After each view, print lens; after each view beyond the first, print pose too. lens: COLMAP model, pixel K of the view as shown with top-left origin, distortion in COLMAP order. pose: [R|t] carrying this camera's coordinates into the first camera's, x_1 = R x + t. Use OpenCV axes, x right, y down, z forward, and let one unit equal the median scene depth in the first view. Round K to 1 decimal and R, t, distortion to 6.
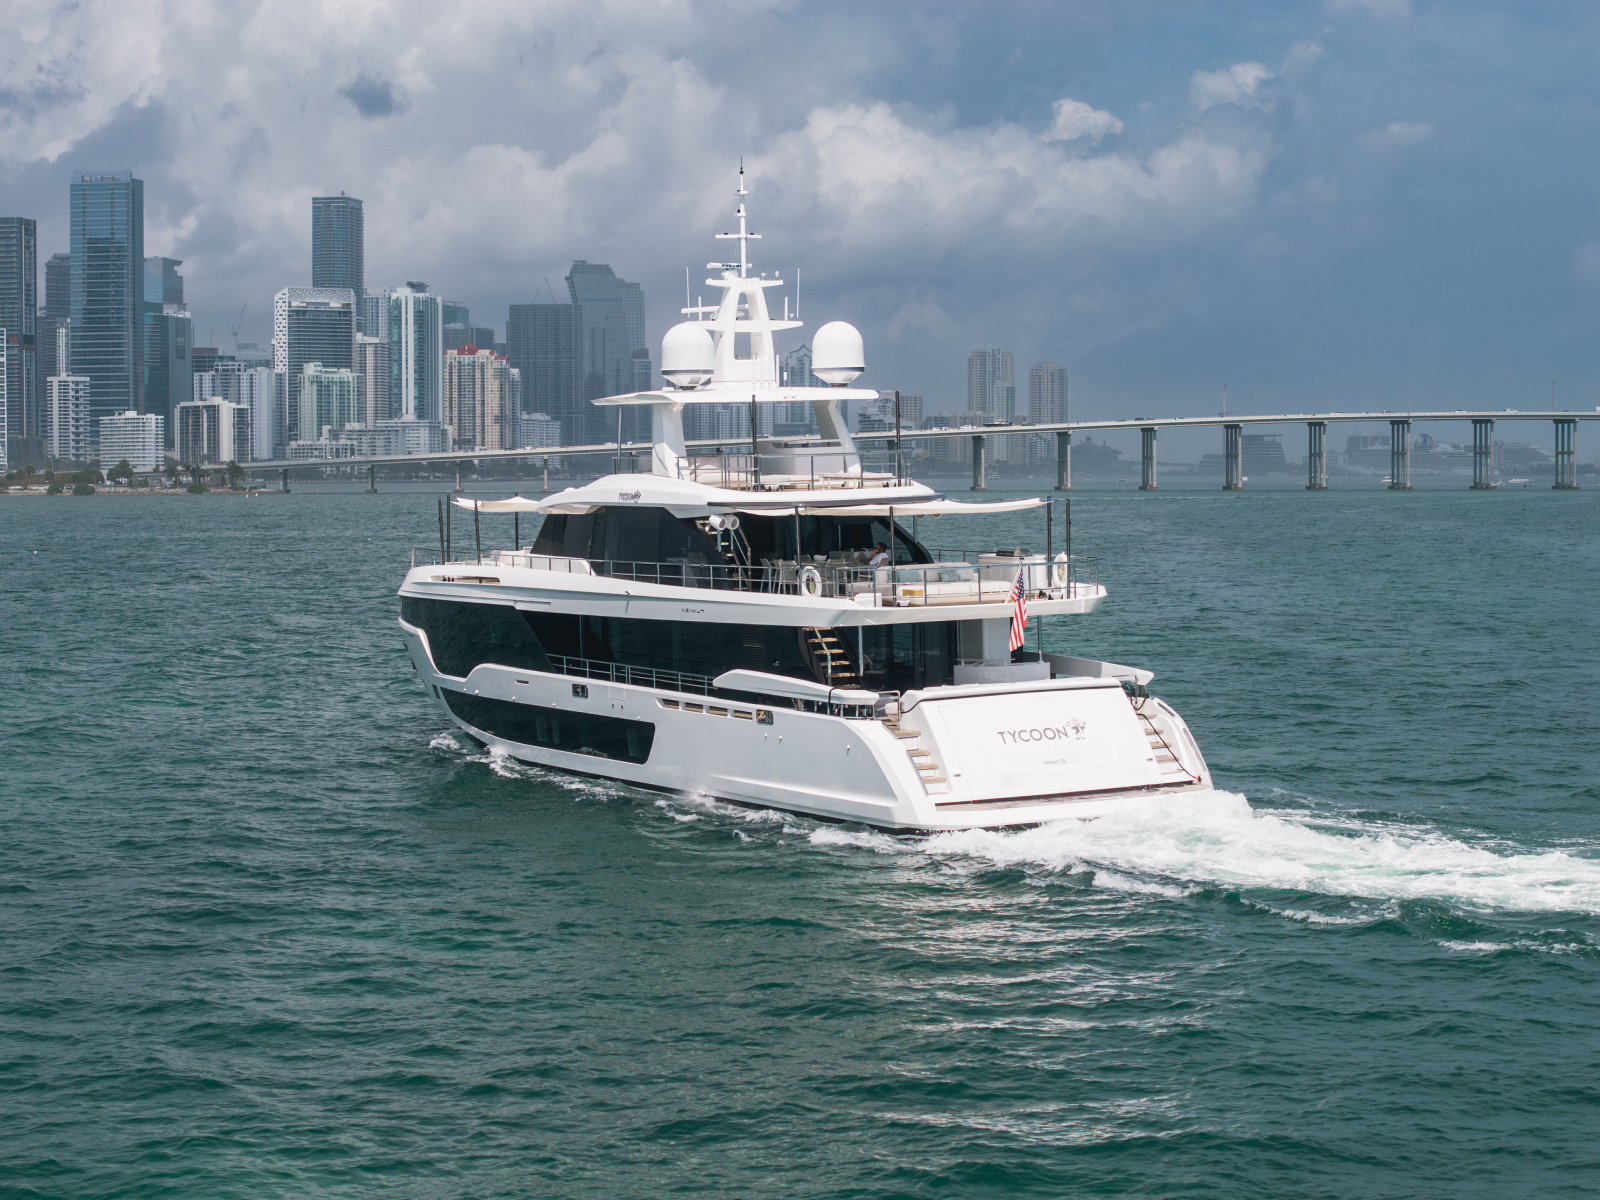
lens RADIAL K [[3706.7, 0, 800.0], [0, 3706.7, 600.0], [0, 0, 1]] dist [-0.235666, 0.897240]
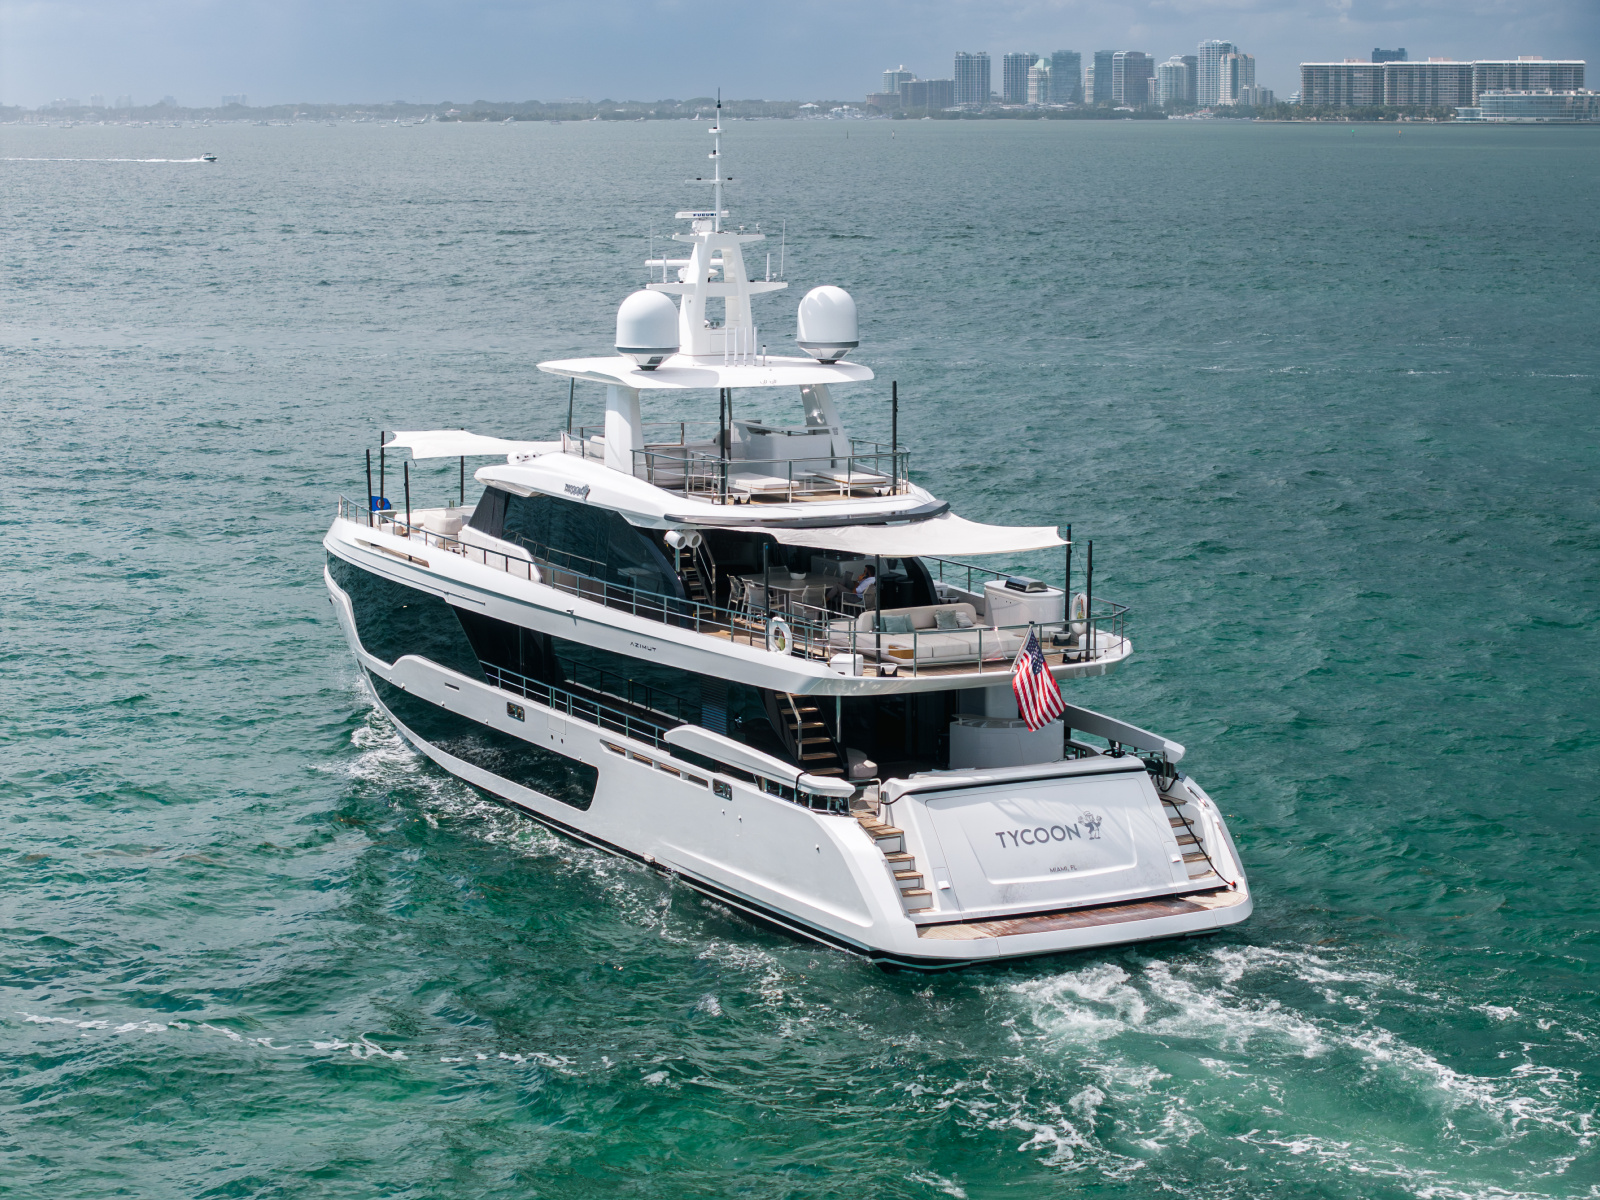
lens RADIAL K [[3706.7, 0, 800.0], [0, 3706.7, 600.0], [0, 0, 1]] dist [-0.235666, 0.897240]
pose [[0.999646, 0.025346, -0.008061, 0.013649], [-0.024607, 0.996381, 0.081363, -0.078464], [0.010094, -0.081136, 0.996652, 0.162333]]
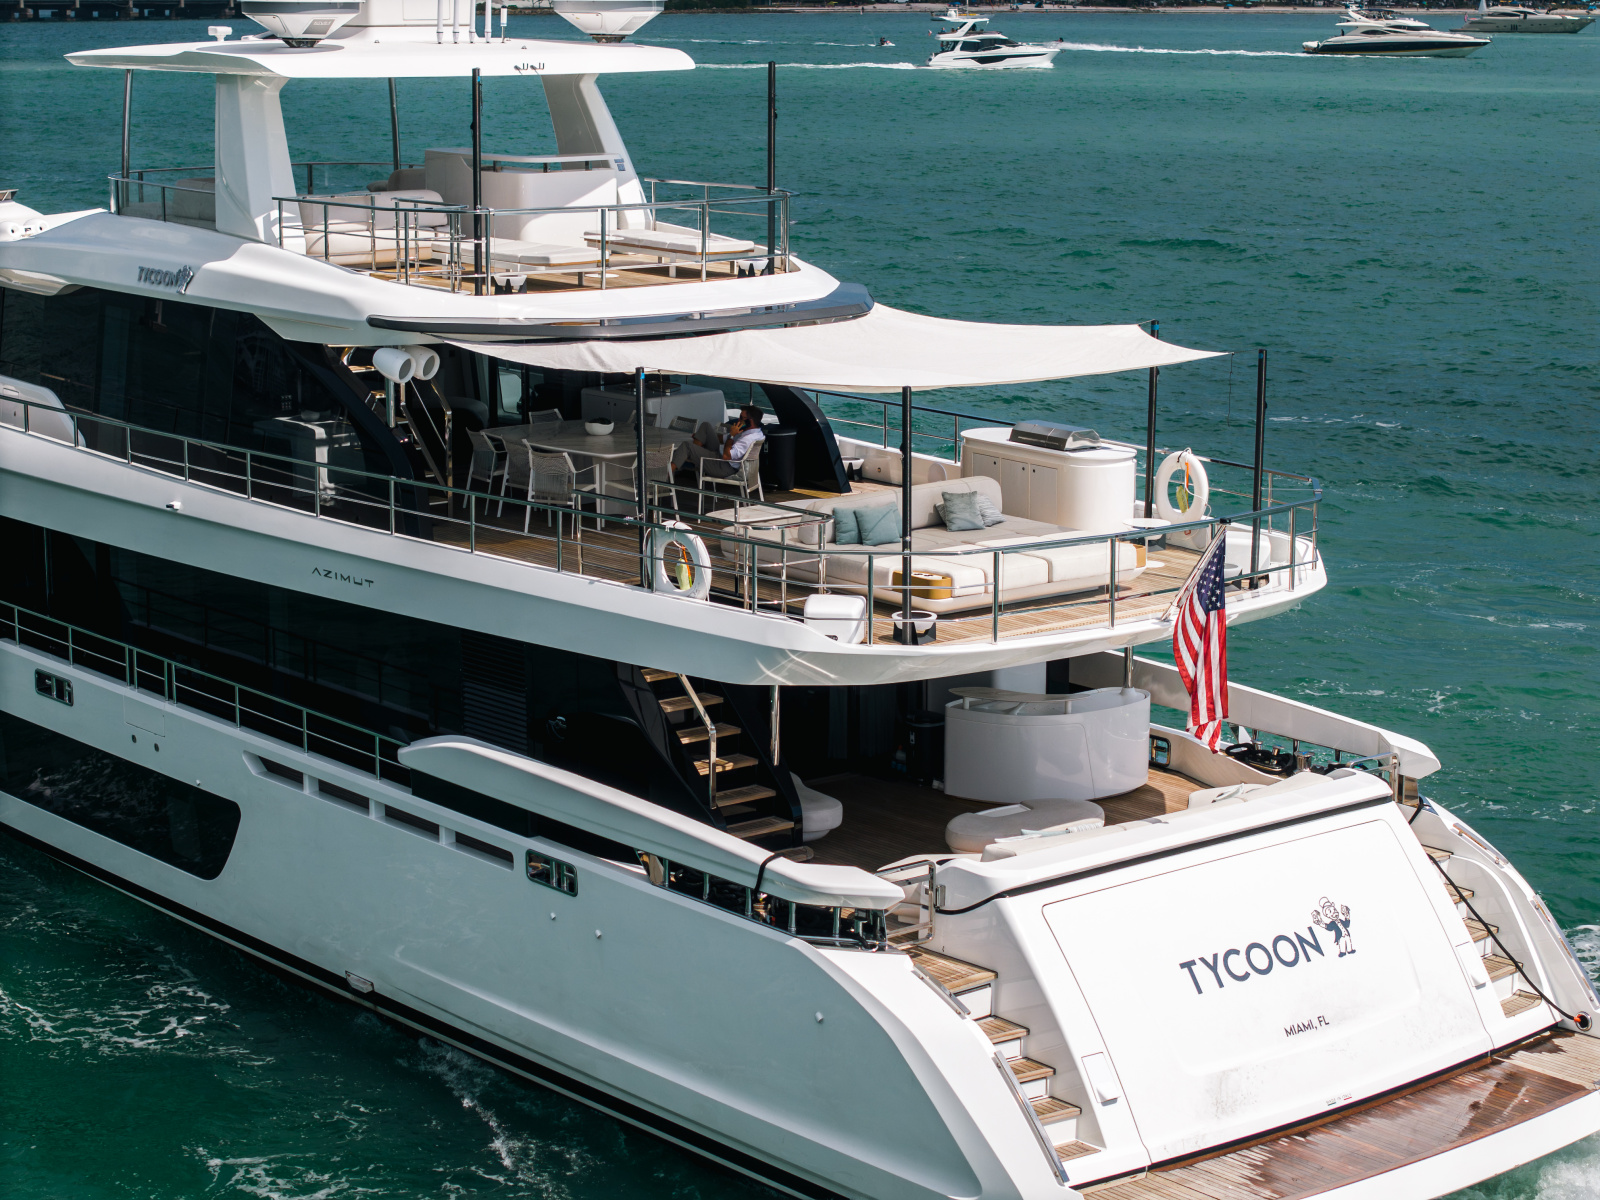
lens RADIAL K [[3249.6, 0, 800.0], [0, 3249.6, 600.0], [0, 0, 1]] dist [-0.148073, 0.097421]
pose [[0.978732, -0.009803, 0.204911, -0.054684], [-0.017956, 0.990930, 0.133172, -0.045970], [-0.204358, -0.134019, 0.969679, 0.636010]]
